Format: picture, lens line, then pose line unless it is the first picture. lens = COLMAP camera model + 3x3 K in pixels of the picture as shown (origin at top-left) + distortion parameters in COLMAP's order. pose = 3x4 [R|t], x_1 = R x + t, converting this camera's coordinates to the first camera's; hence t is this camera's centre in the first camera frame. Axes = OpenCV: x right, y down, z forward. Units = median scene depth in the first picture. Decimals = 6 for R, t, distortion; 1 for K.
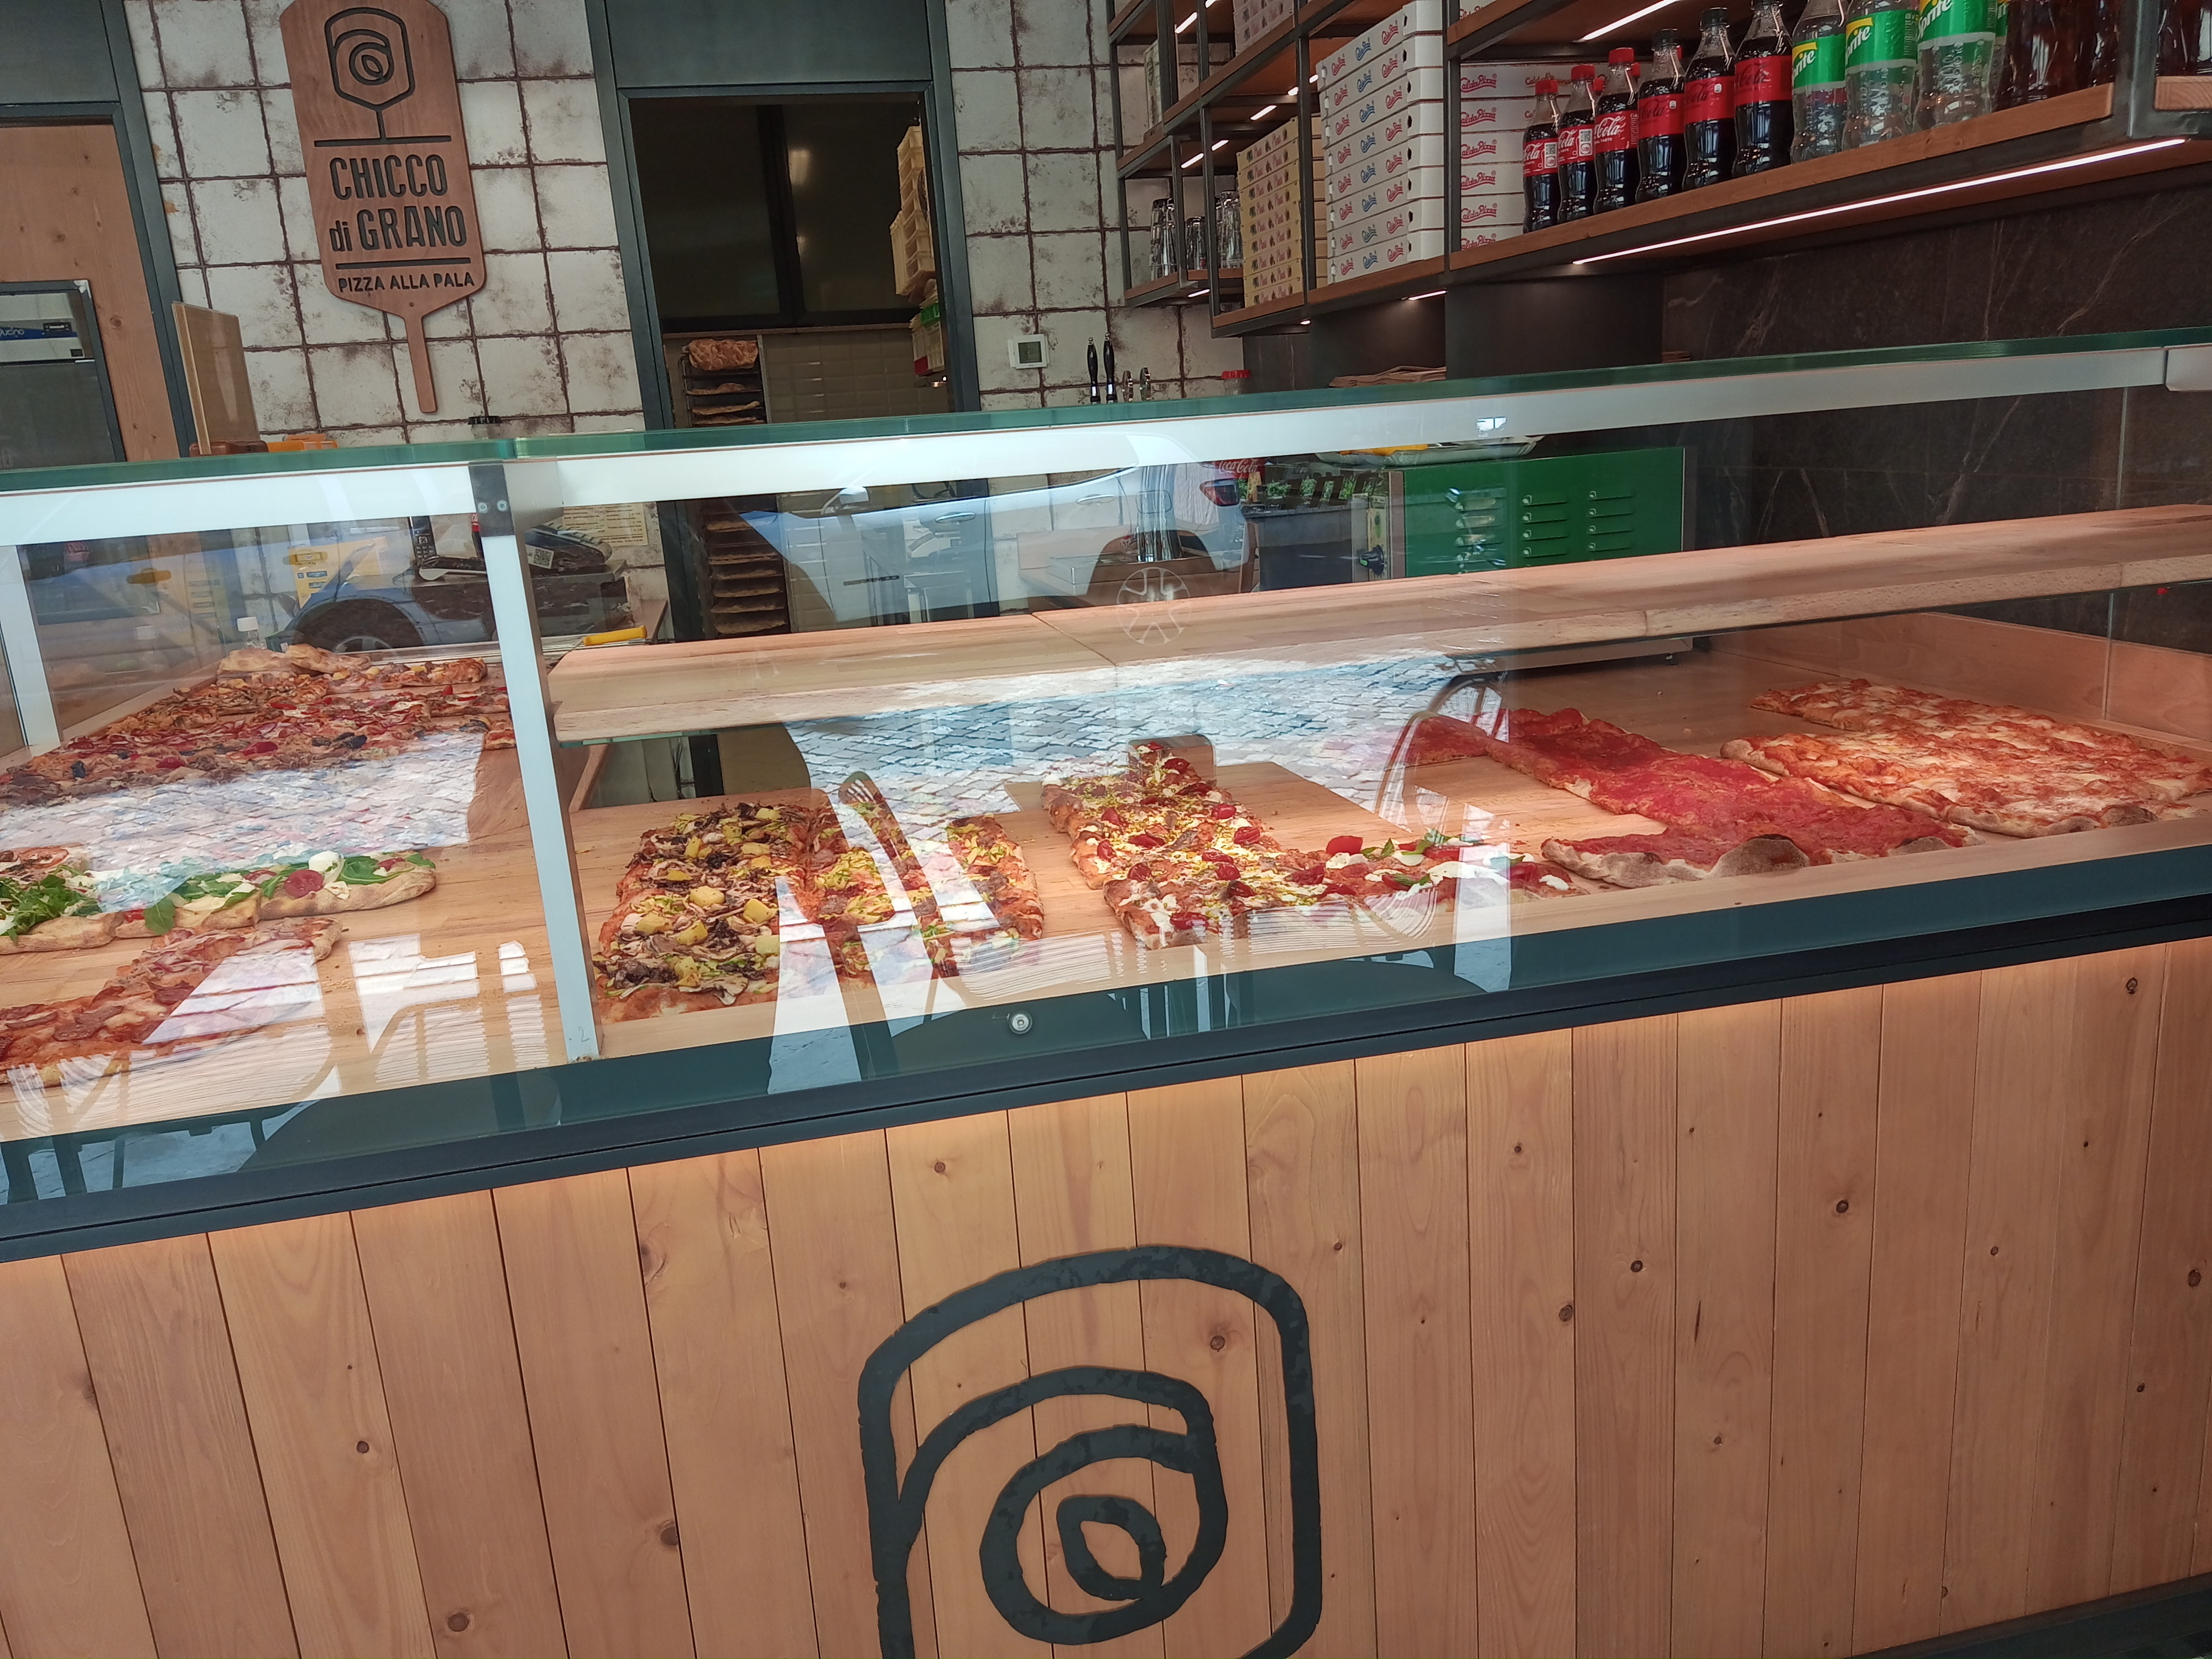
lens RADIAL K [[1647.9, 0, 1105.0], [0, 1647.9, 835.1], [0, 0, 1]] dist [0.008824, -0.002620]
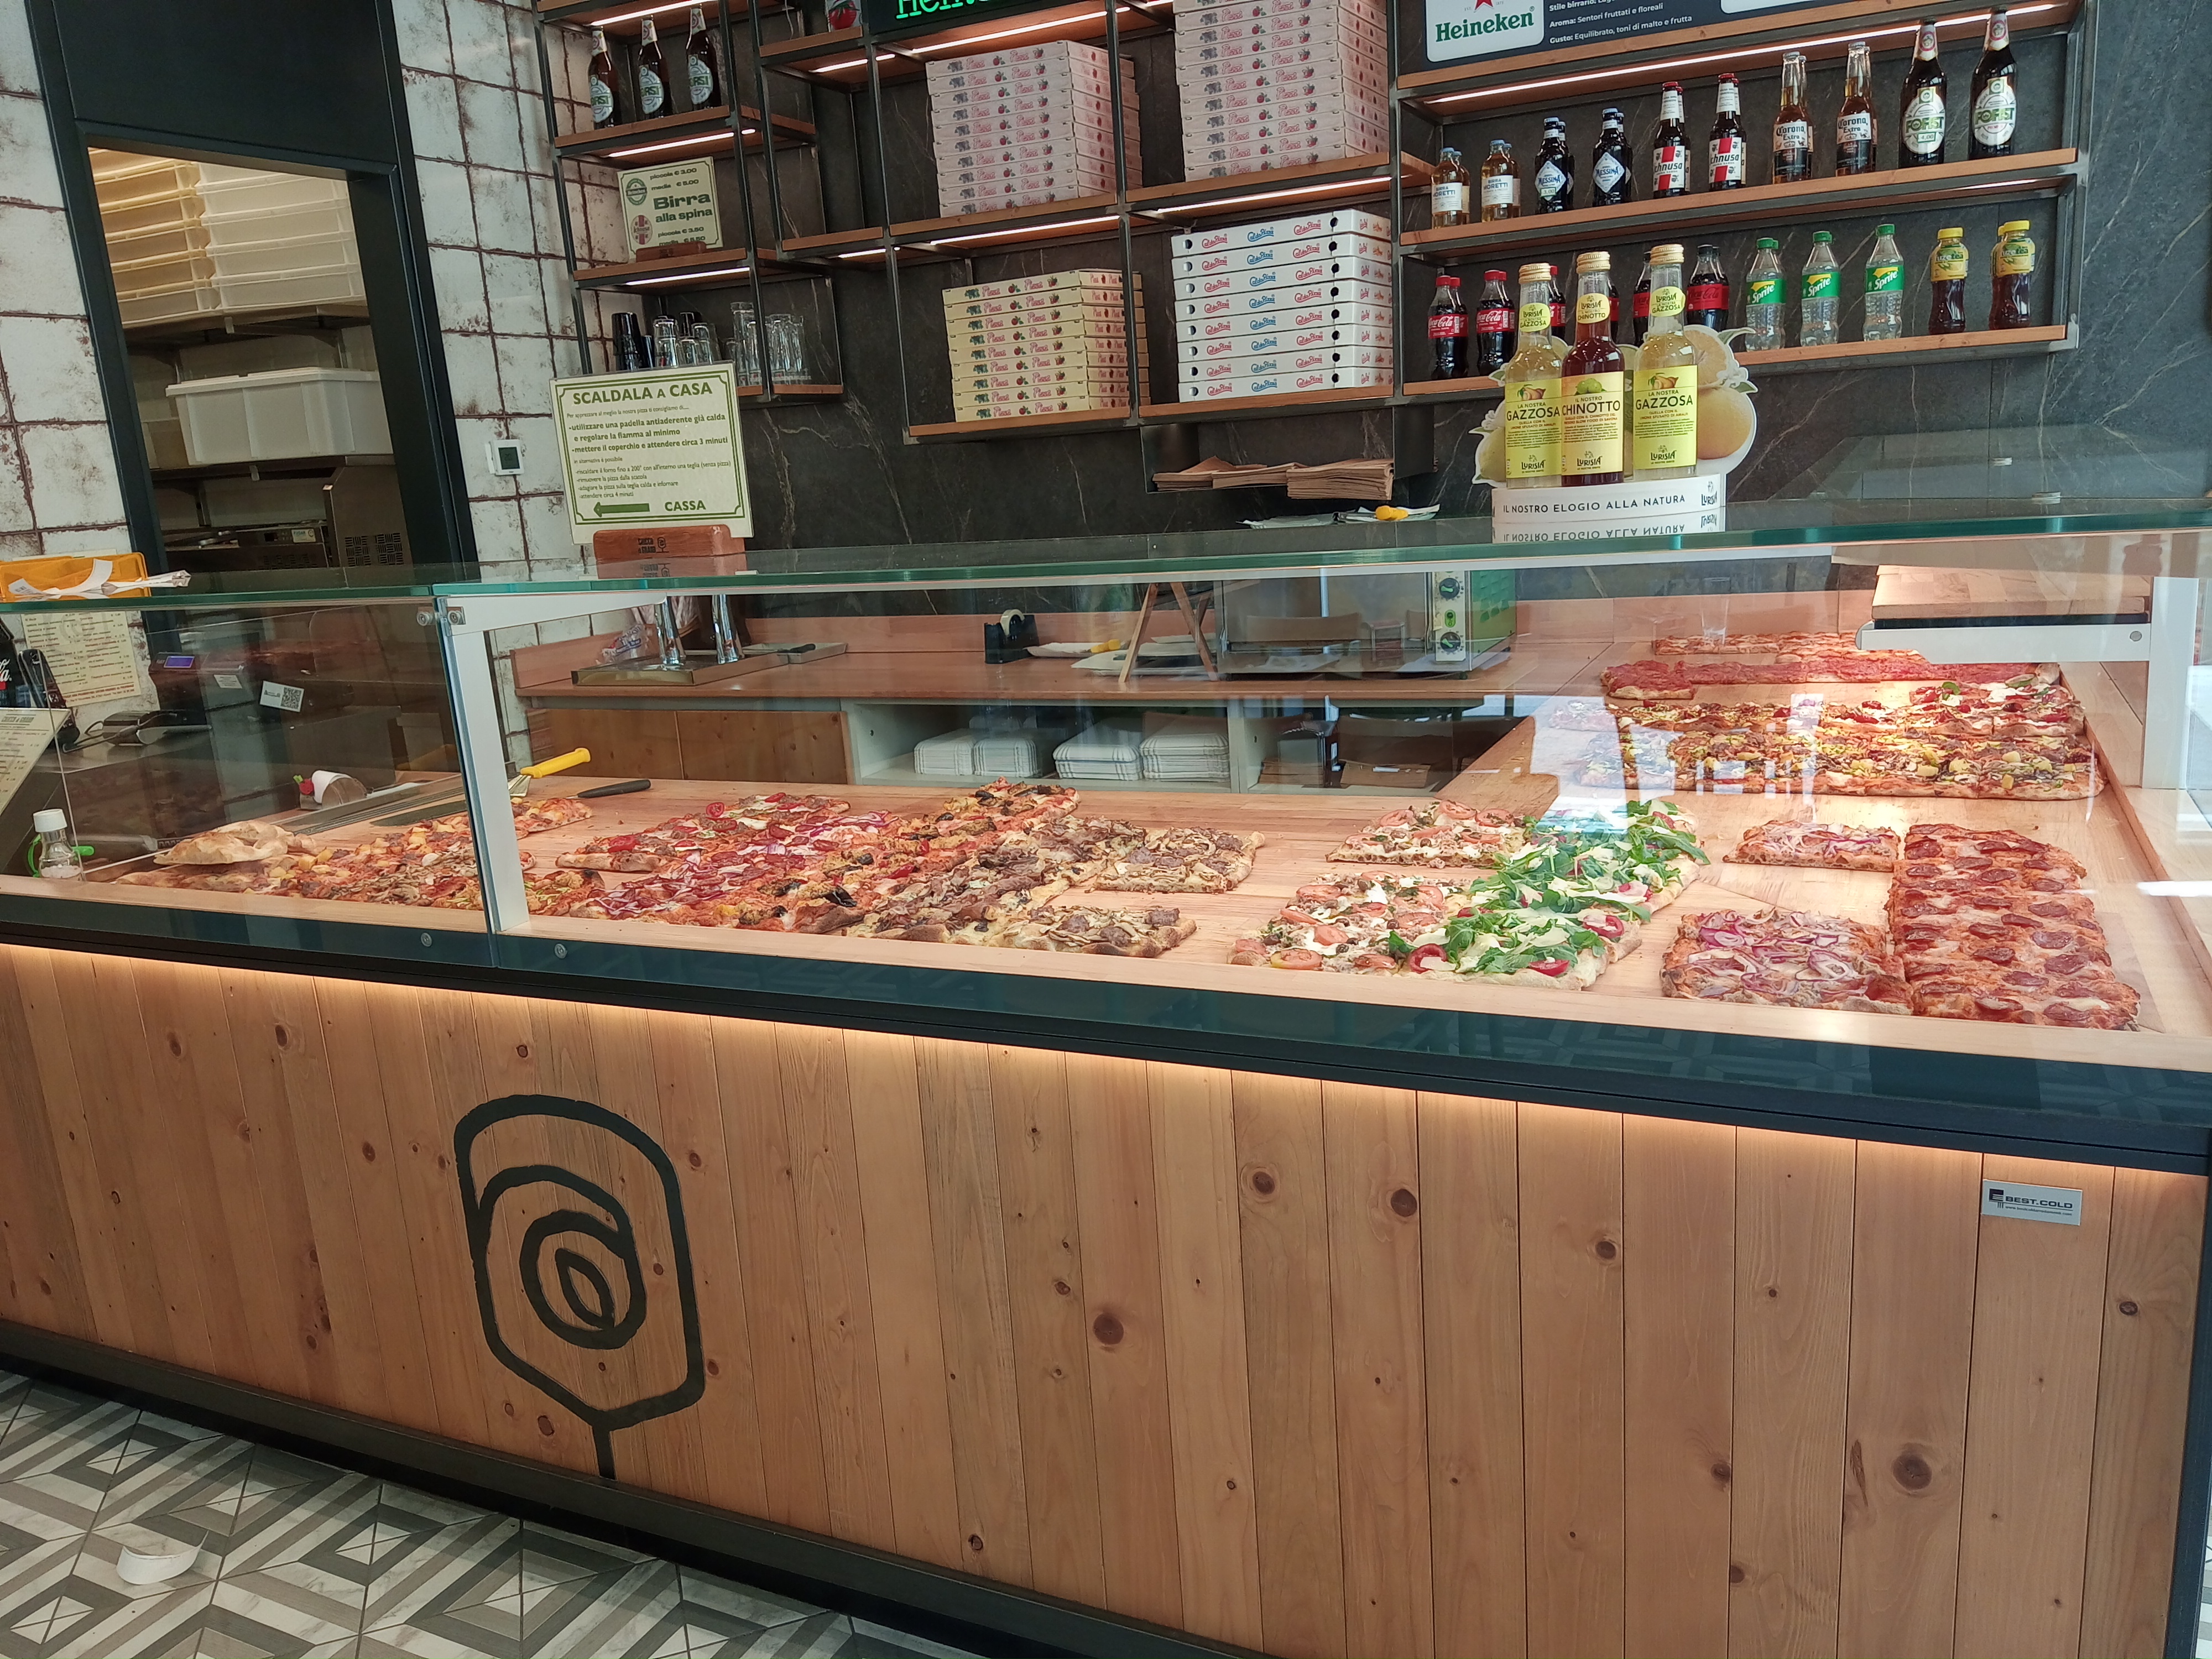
lens RADIAL K [[1647.9, 0, 1103.0], [0, 1647.9, 823.0], [0, 0, 1]] dist [0.008824, -0.002620]
pose [[0.610592, -0.161063, 0.775394, -0.626943], [0.232171, 0.972486, 0.019177, -0.028748], [-0.757148, 0.168315, 0.631187, 0.185530]]
